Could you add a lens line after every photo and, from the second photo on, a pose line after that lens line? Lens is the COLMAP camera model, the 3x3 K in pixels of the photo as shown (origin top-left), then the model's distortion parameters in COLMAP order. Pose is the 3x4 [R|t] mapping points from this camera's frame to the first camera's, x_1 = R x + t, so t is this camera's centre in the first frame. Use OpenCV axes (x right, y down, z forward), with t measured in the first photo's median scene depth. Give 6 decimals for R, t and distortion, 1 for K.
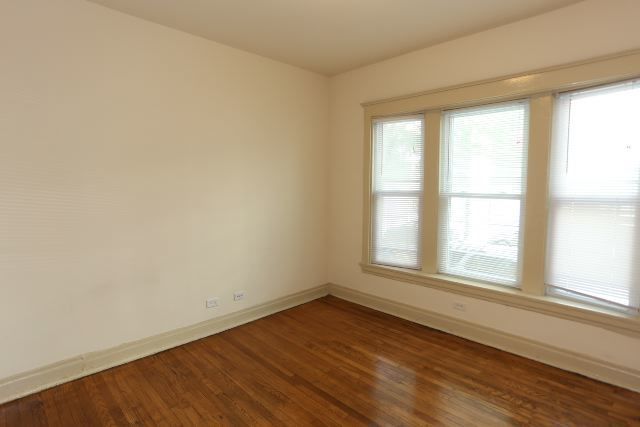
lens RADIAL K [[334.2, 0, 324.6], [0, 334.2, 212.1], [0, 0, 1]] dist [-0.022162, 0.007713]
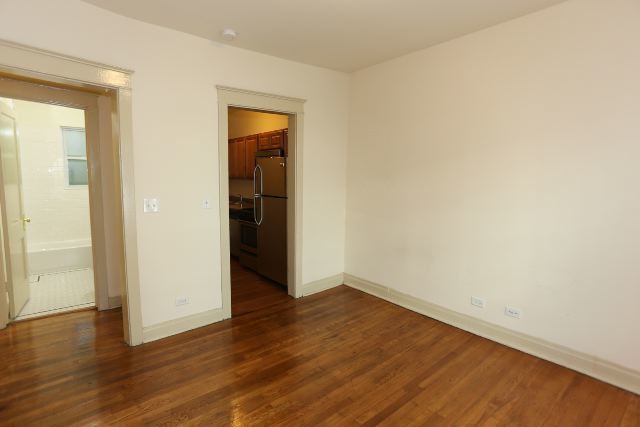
lens RADIAL K [[334.2, 0, 321.9], [0, 334.2, 210.2], [0, 0, 1]] dist [-0.022162, 0.007713]
pose [[-0.093192, 0.099208, -0.990693, 0.742749], [-0.099569, 0.989107, 0.108415, -0.058380], [0.990657, 0.108746, -0.082299, 0.709693]]
